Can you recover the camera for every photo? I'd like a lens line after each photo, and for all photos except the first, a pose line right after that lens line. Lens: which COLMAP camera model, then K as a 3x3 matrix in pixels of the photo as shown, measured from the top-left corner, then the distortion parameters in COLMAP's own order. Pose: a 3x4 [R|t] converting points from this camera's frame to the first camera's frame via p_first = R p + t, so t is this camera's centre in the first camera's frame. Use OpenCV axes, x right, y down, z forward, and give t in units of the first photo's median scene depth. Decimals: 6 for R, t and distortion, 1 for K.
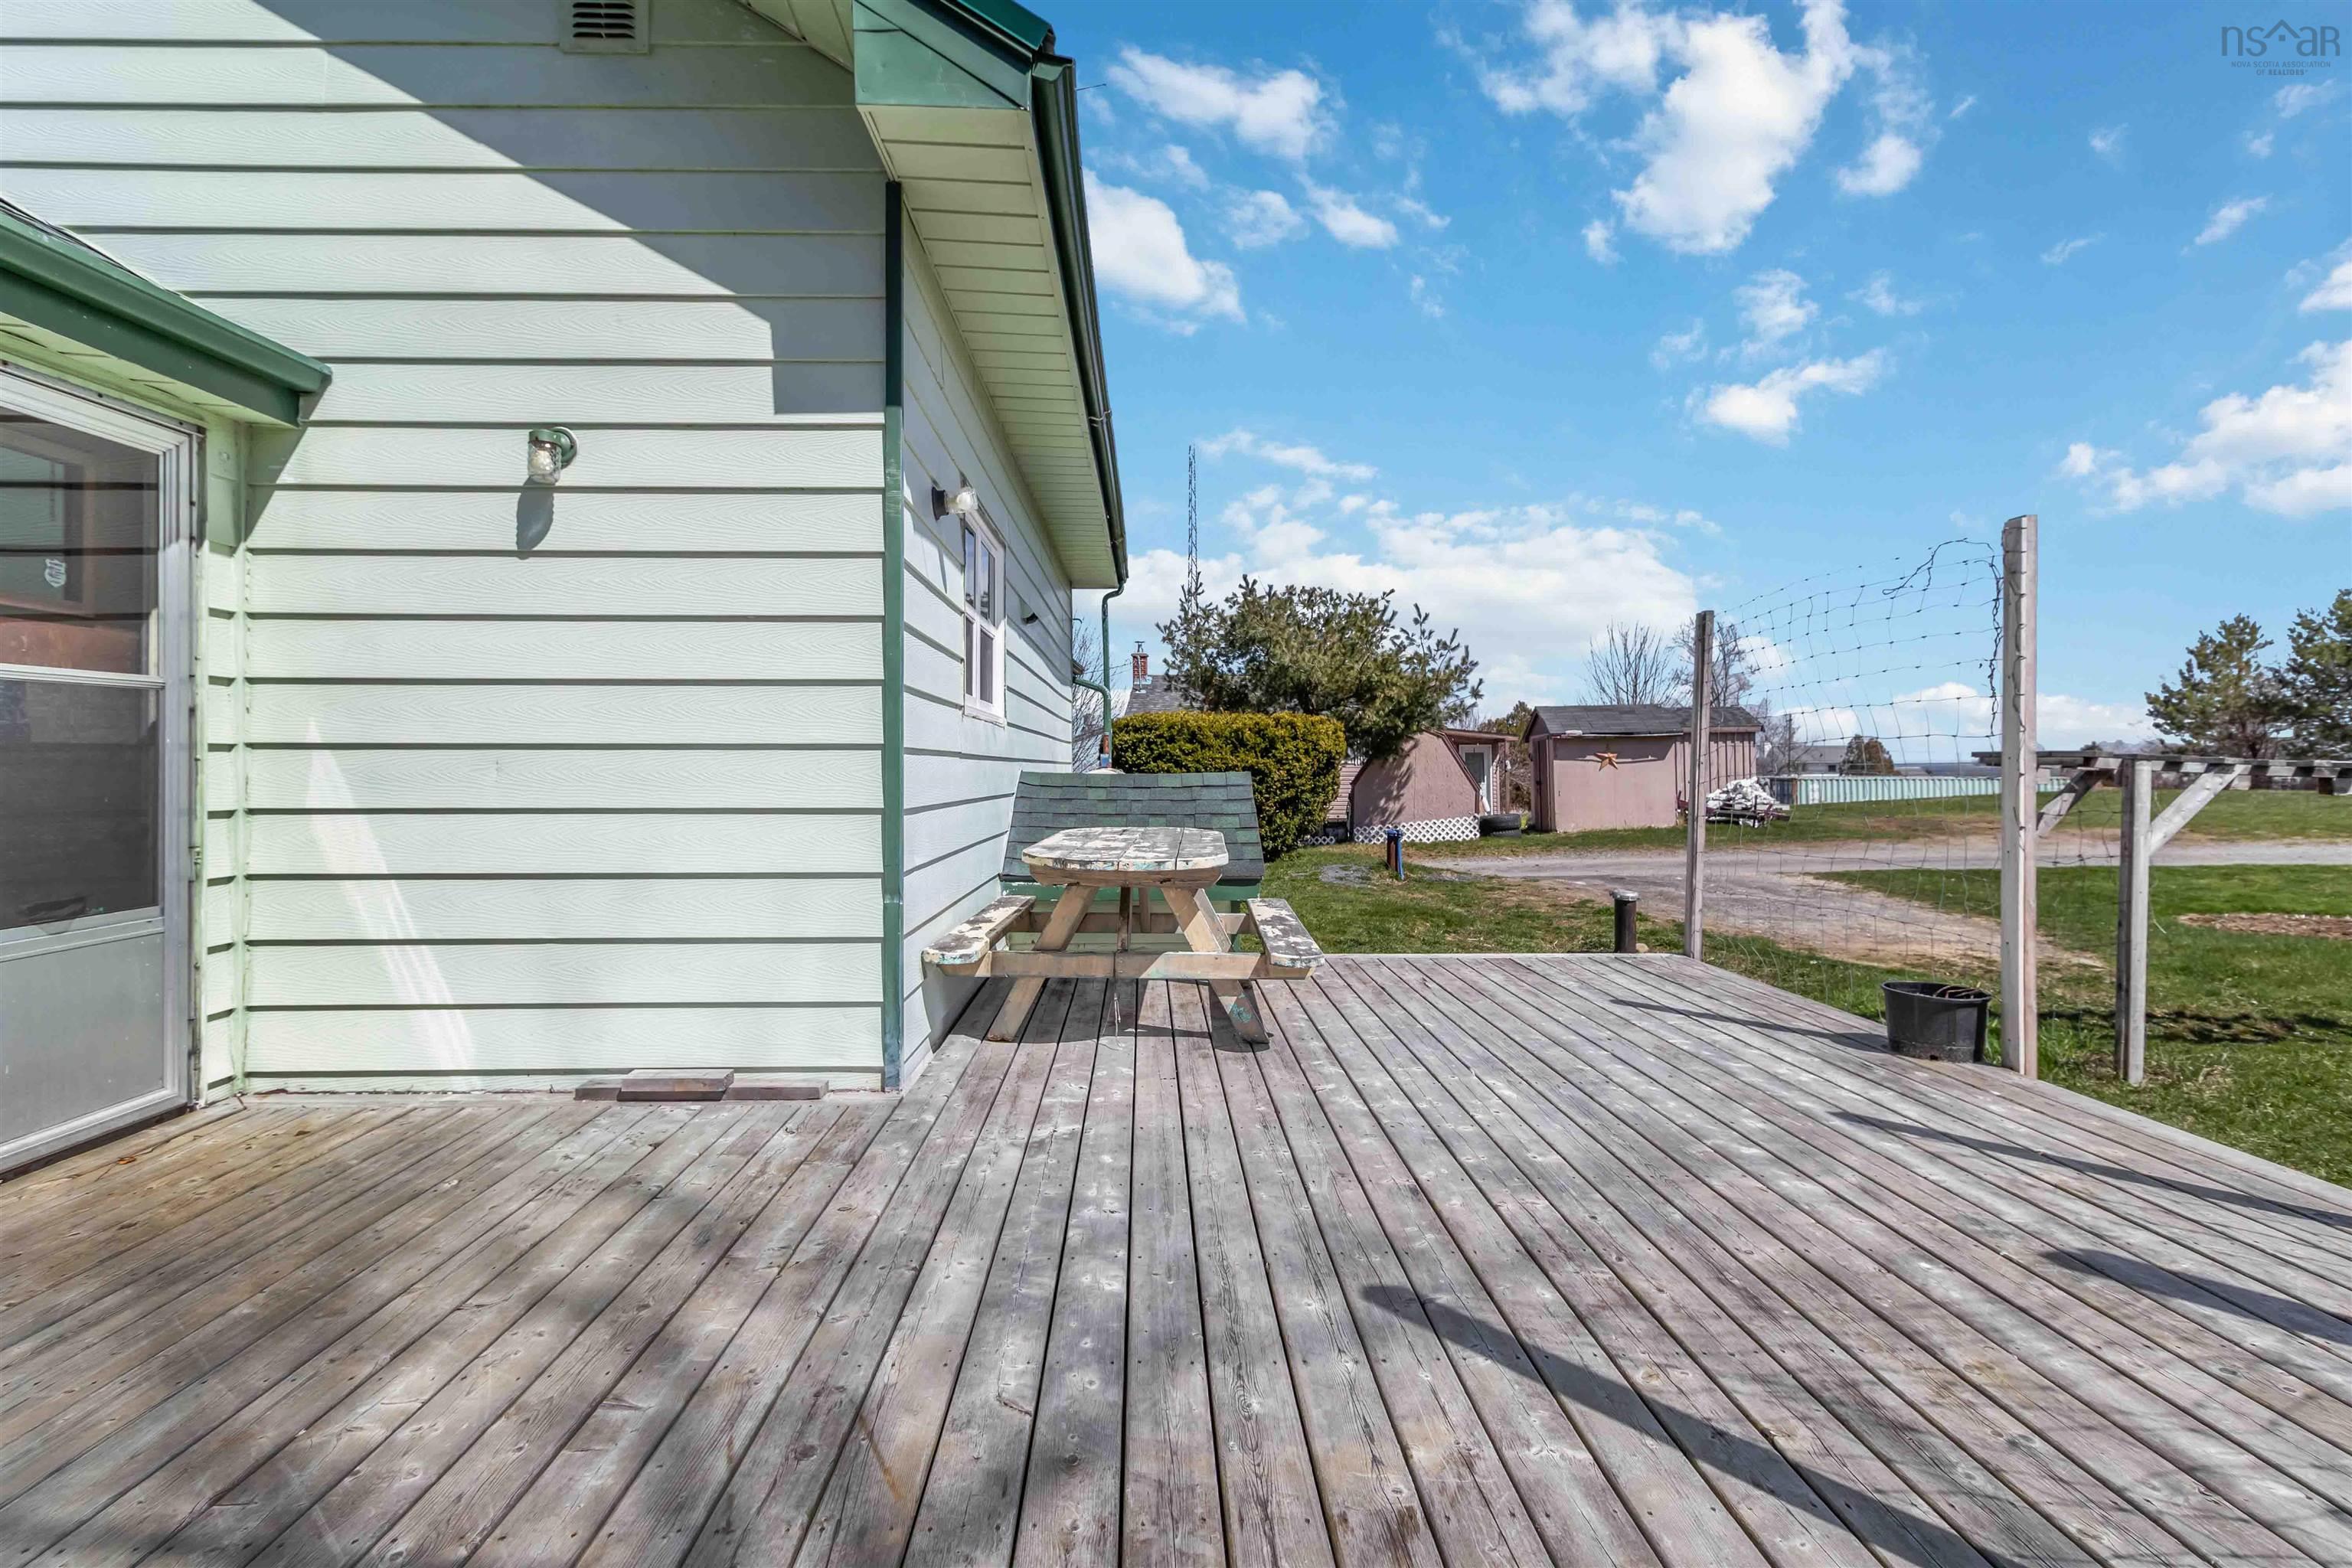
lens RADIAL K [[1099.1, 0, 1195.6], [0, 1099.1, 762.6], [0, 0, 1]] dist [0.005269, 0.000132]
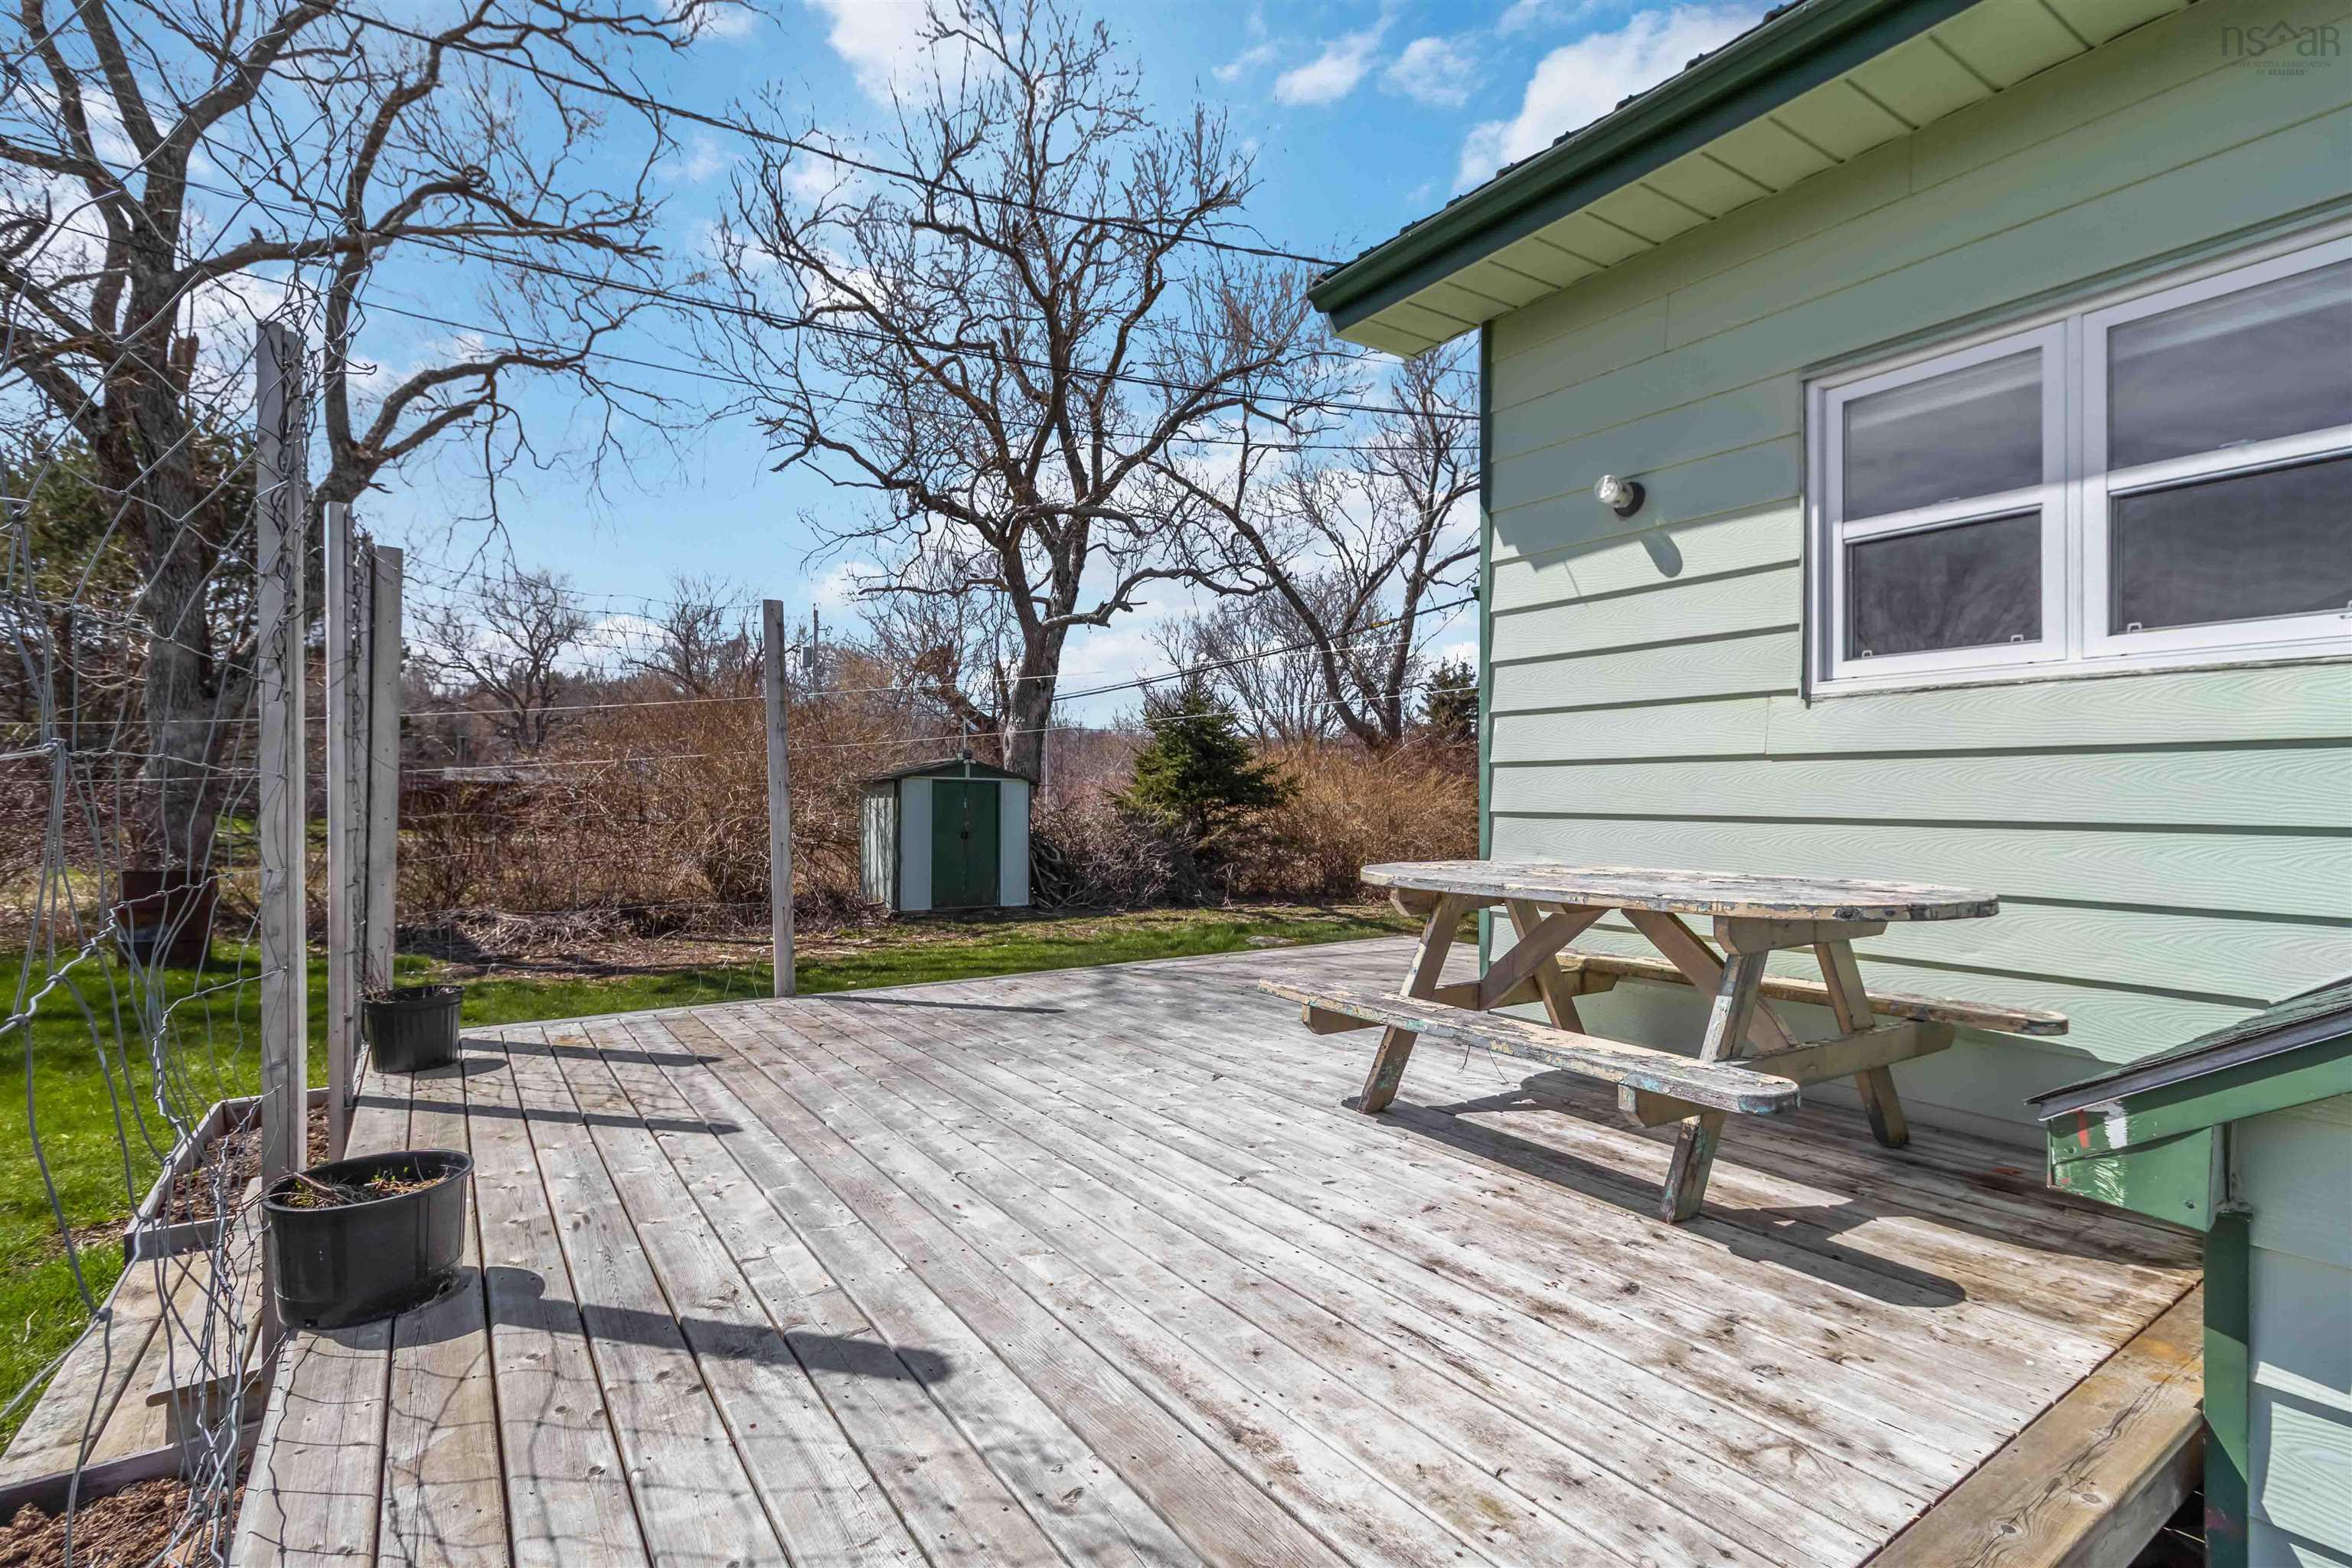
lens RADIAL K [[1114.9, 0, 1181.6], [0, 1114.9, 781.9], [0, 0, 1]] dist [0.002523, 0.000250]
pose [[-0.851878, -0.008584, -0.523670, 0.130368], [0.001830, 0.999811, -0.019366, 0.005924], [0.523737, -0.017456, -0.851701, 0.348561]]
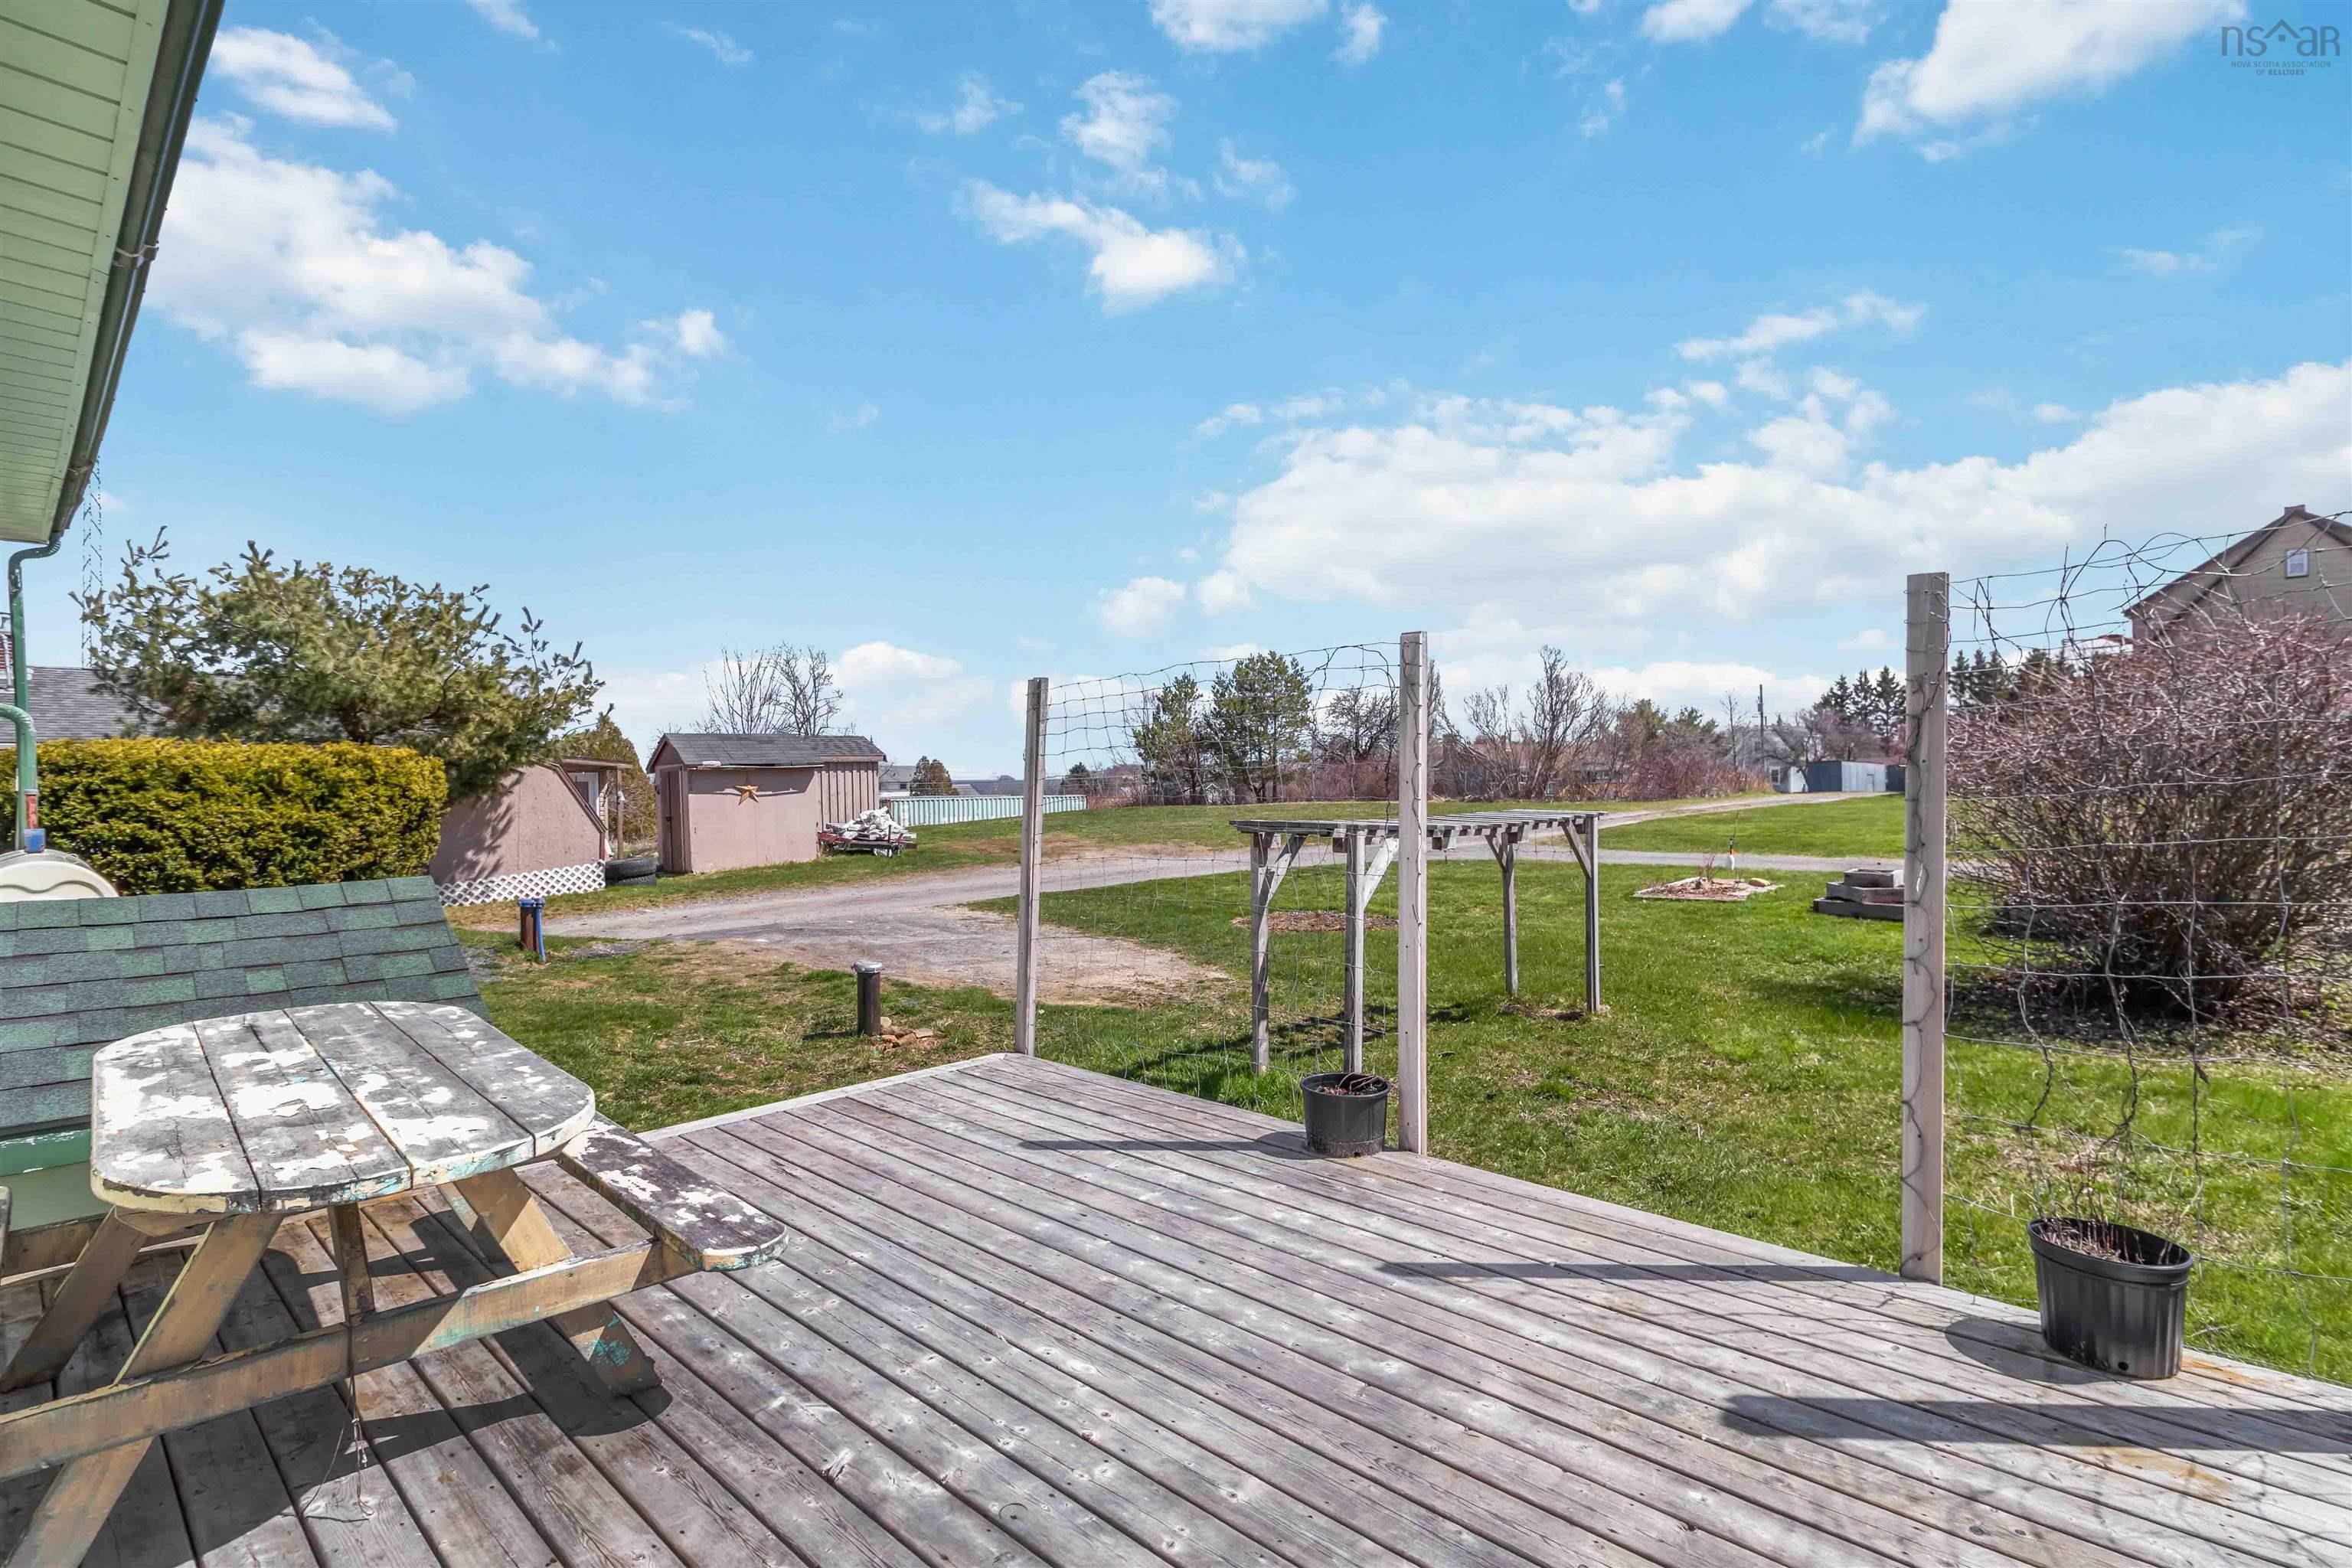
lens RADIAL K [[1114.9, 0, 1181.6], [0, 1114.9, 781.9], [0, 0, 1]] dist [0.002523, 0.000250]
pose [[0.711824, -0.006930, 0.702323, -0.033856], [0.005316, 0.999976, 0.004480, -0.016609], [-0.702338, 0.000544, 0.711844, 0.076839]]
